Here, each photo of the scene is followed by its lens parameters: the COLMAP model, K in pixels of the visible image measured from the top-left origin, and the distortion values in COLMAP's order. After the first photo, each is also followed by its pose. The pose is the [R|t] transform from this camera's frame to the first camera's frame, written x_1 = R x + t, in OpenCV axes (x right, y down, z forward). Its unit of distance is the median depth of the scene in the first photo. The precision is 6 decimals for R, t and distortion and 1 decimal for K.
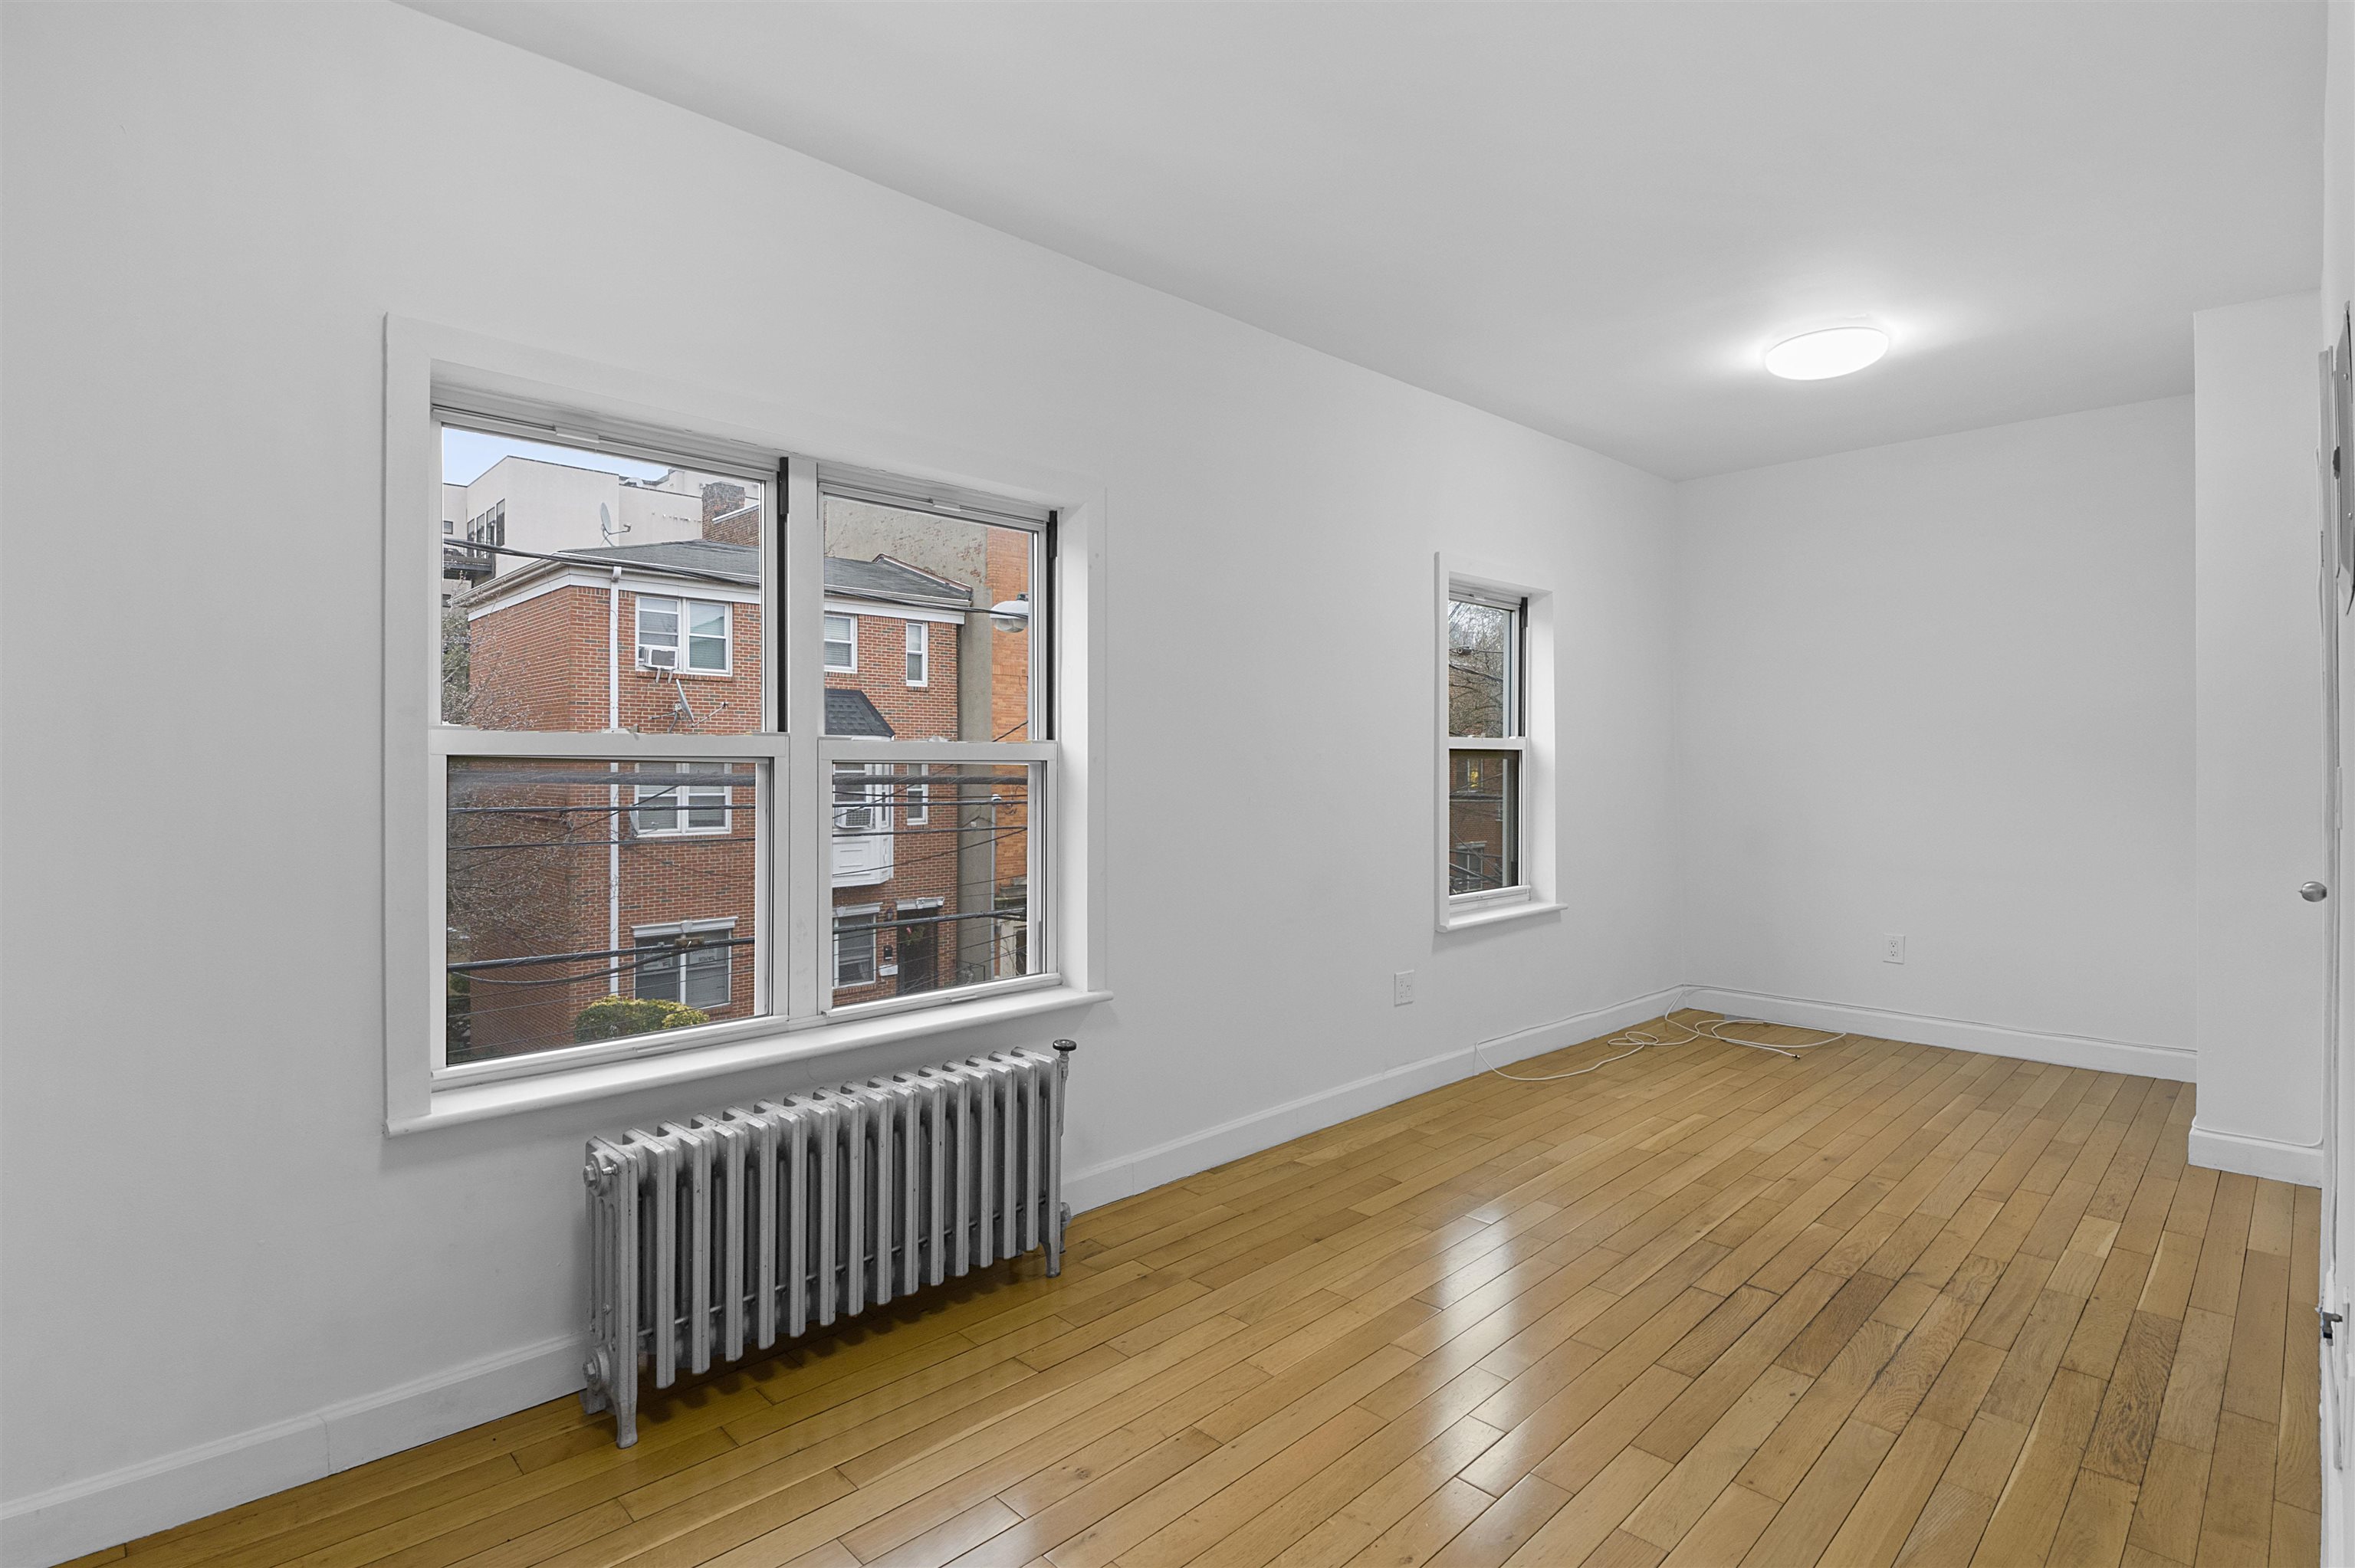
lens RADIAL K [[1138.4, 0, 1176.4], [0, 1138.4, 766.9], [0, 0, 1]] dist [0.003105, -0.012205]
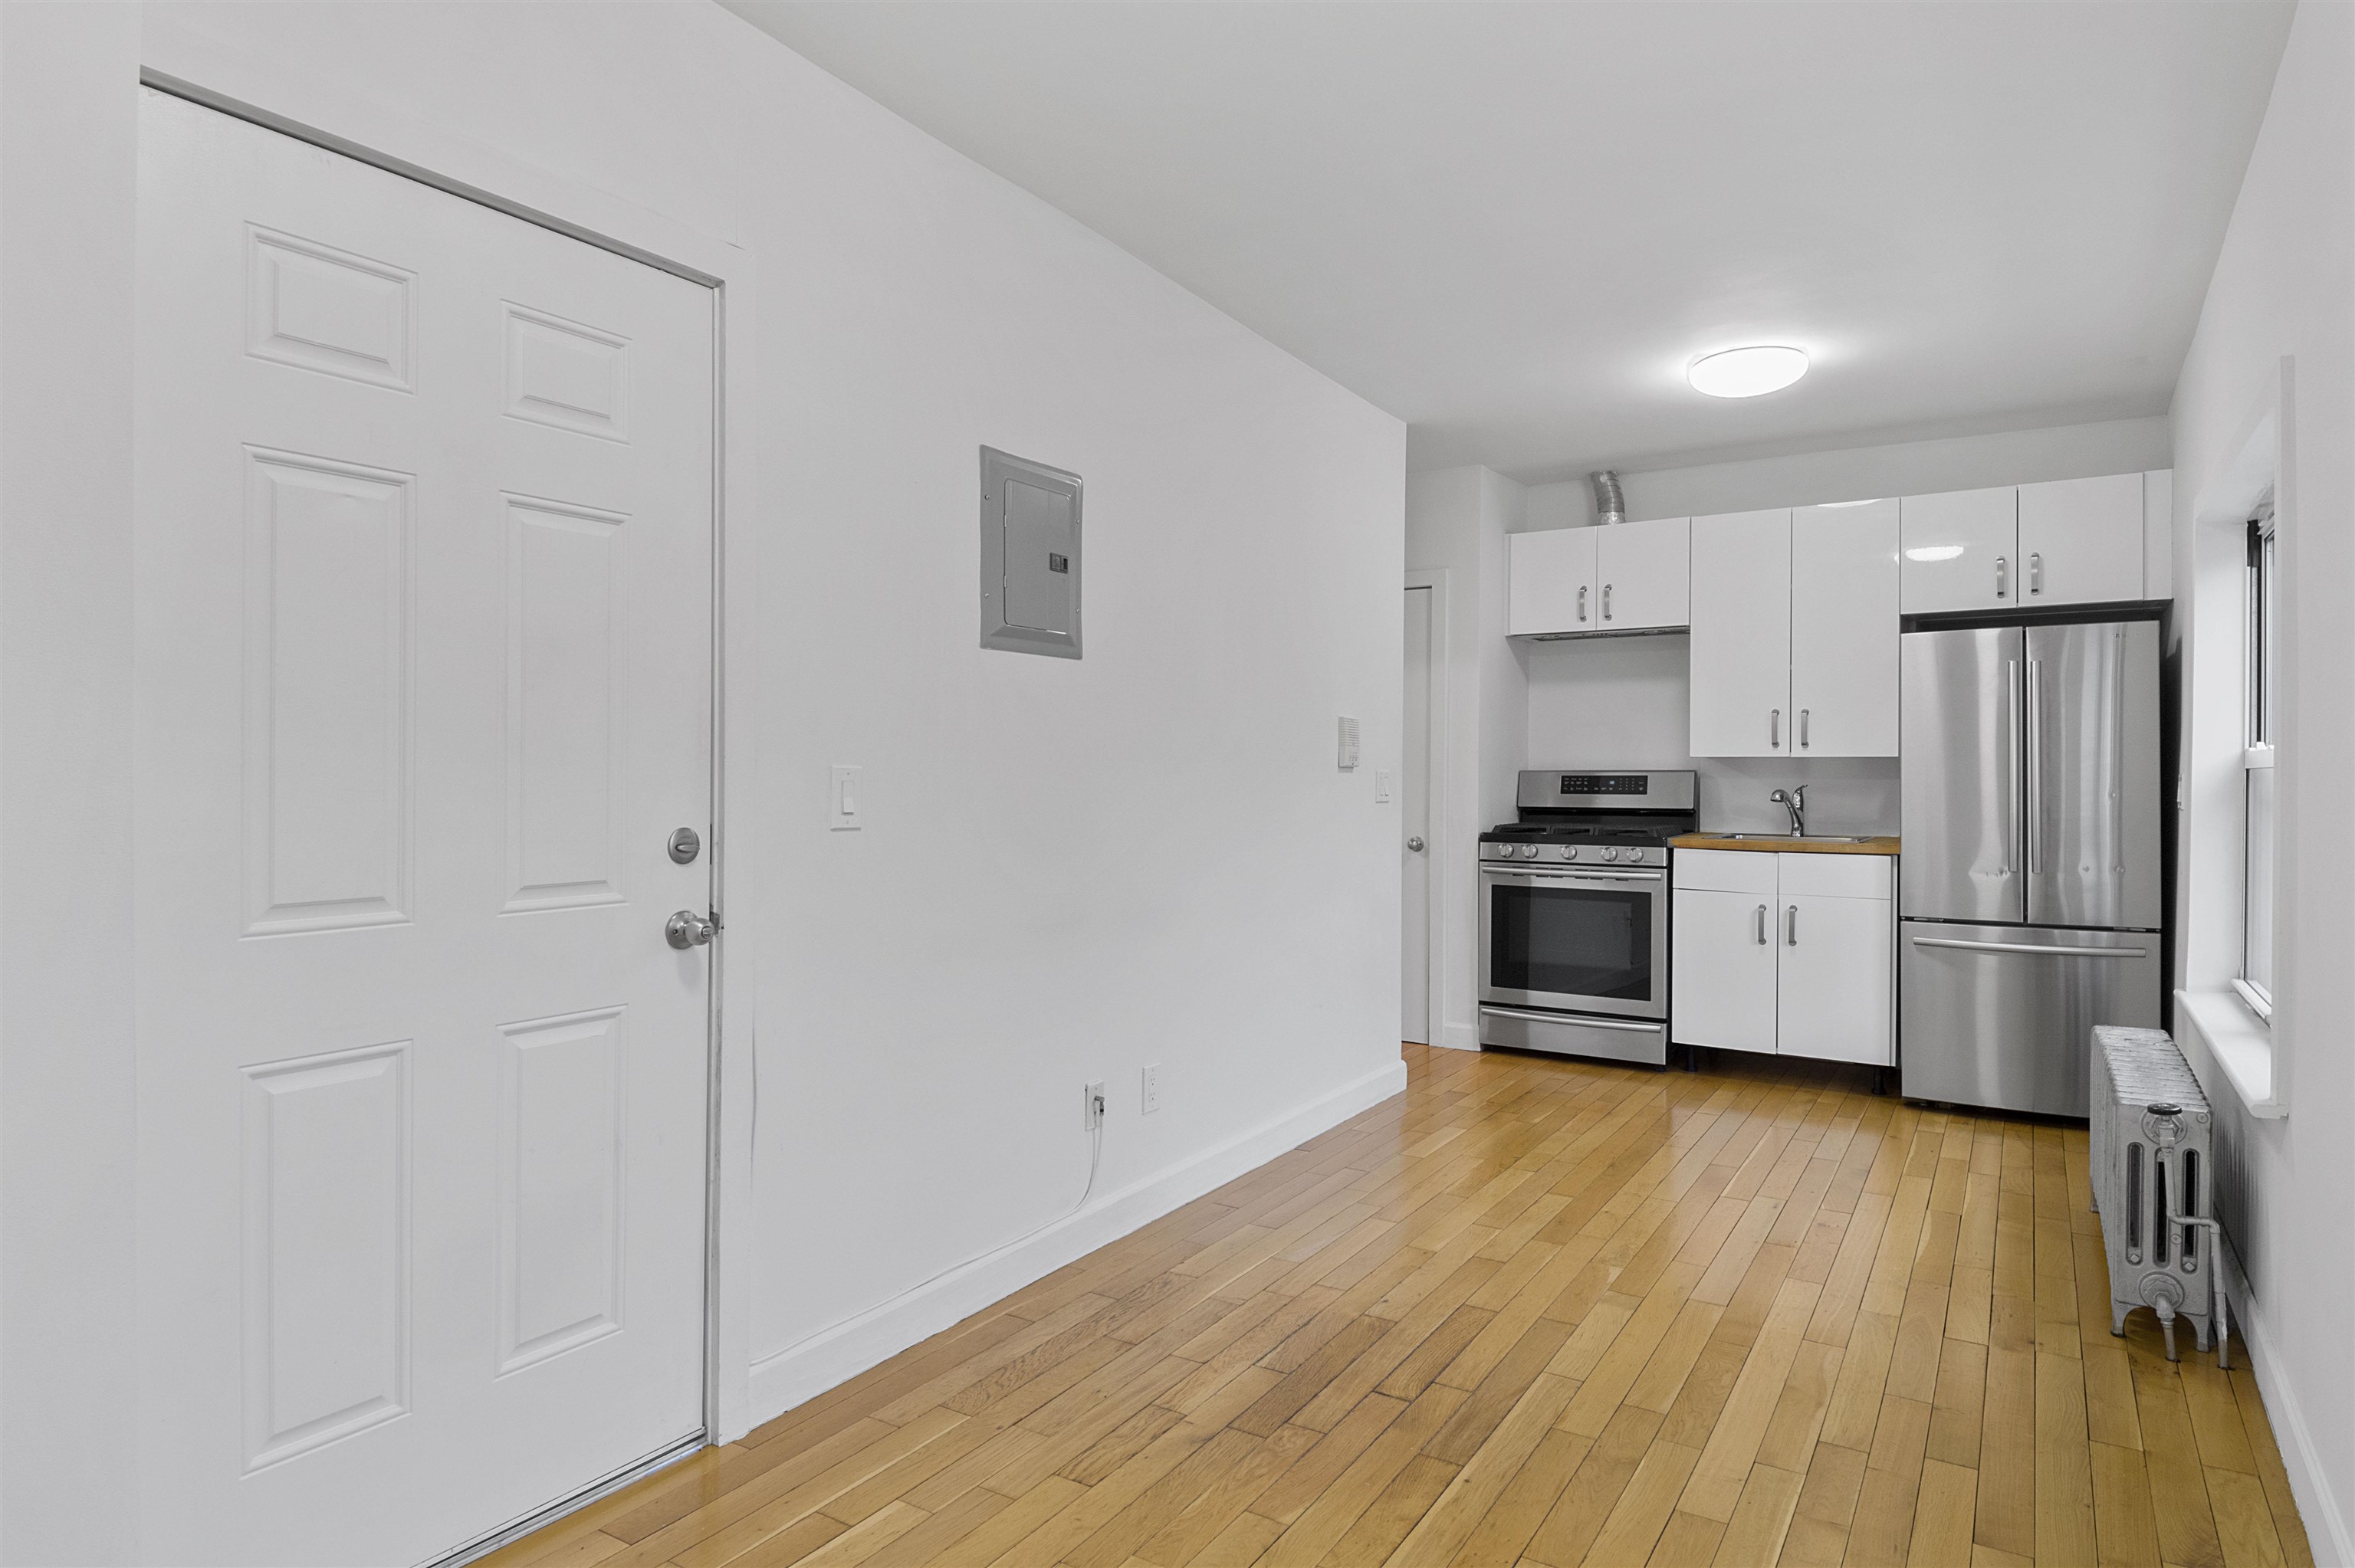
lens RADIAL K [[1361.0, 0, 1186.5], [0, 1361.0, 773.3], [0, 0, 1]] dist [0.045753, -0.011567]
pose [[-0.970506, -0.010711, -0.240839, 1.046374], [-0.011963, 0.999921, 0.003737, 0.002607], [0.240780, 0.006508, -0.970558, 2.231557]]
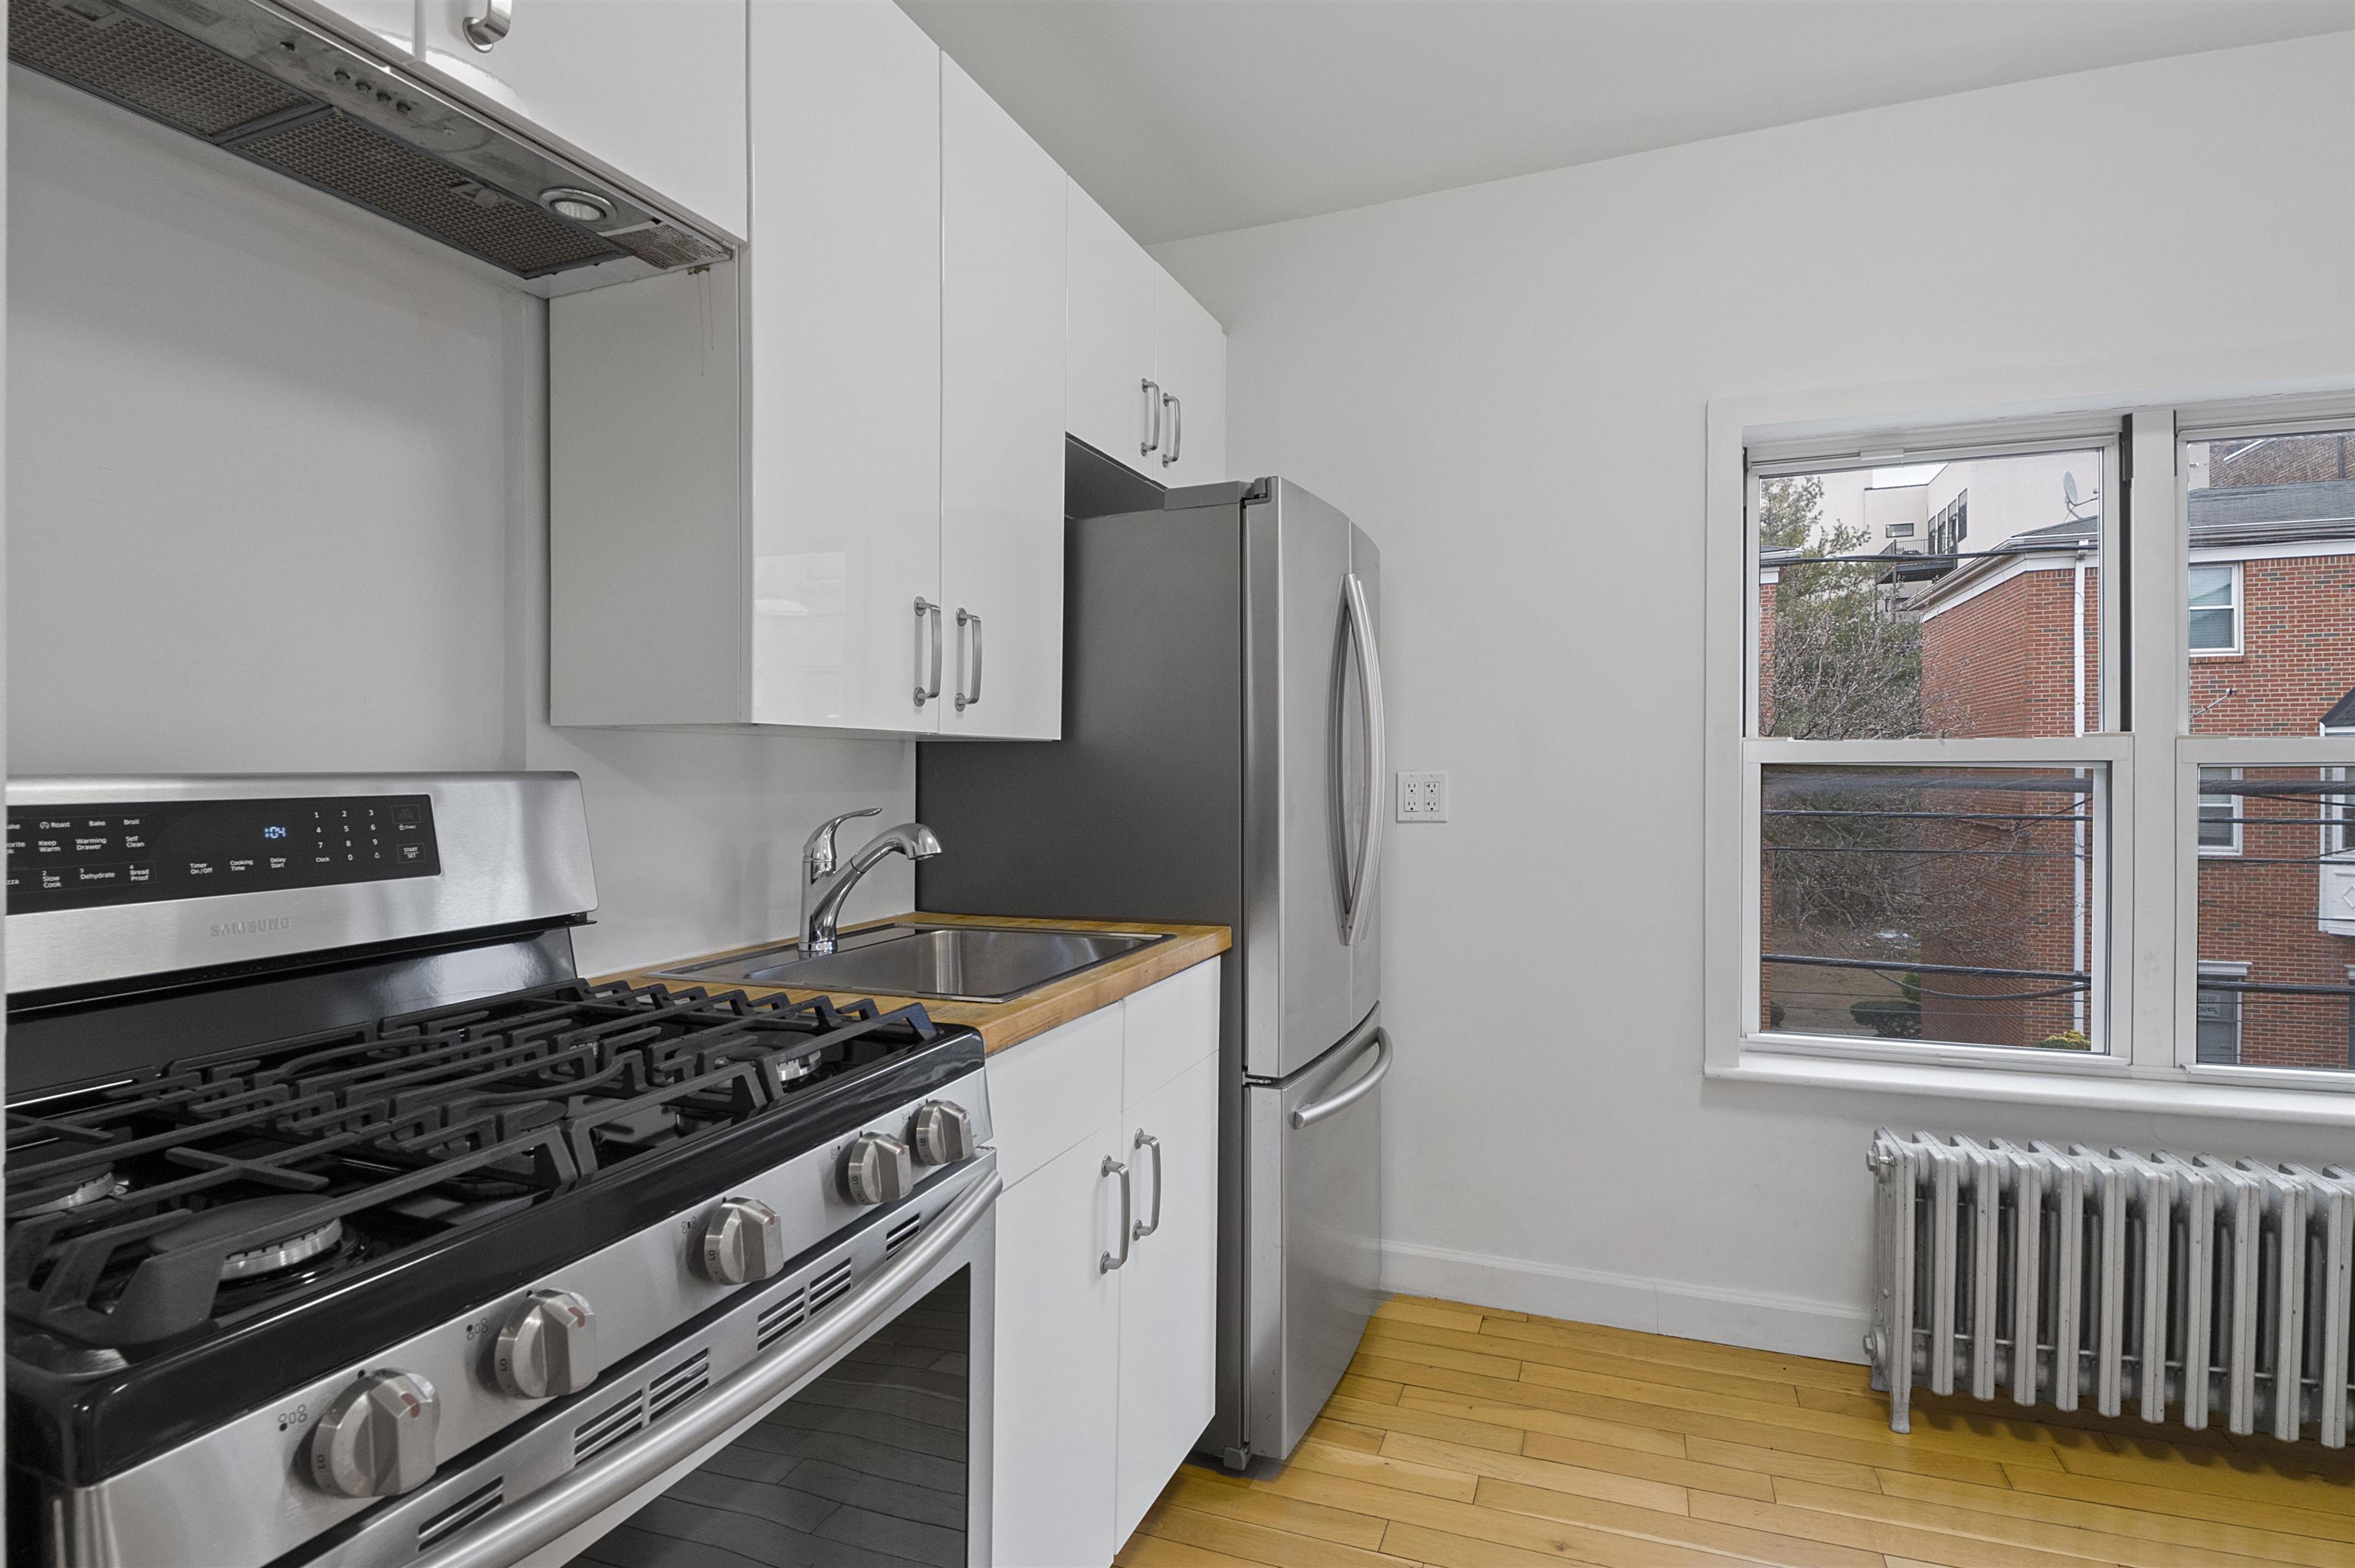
lens RADIAL K [[1138.4, 0, 1142.4], [0, 1138.4, 761.9], [0, 0, 1]] dist [0.003105, -0.012205]
pose [[0.390570, -0.013585, -0.920473, 0.158377], [0.005390, 0.999908, -0.012470, -0.000984], [0.920558, -0.000091, 0.390607, -0.027242]]
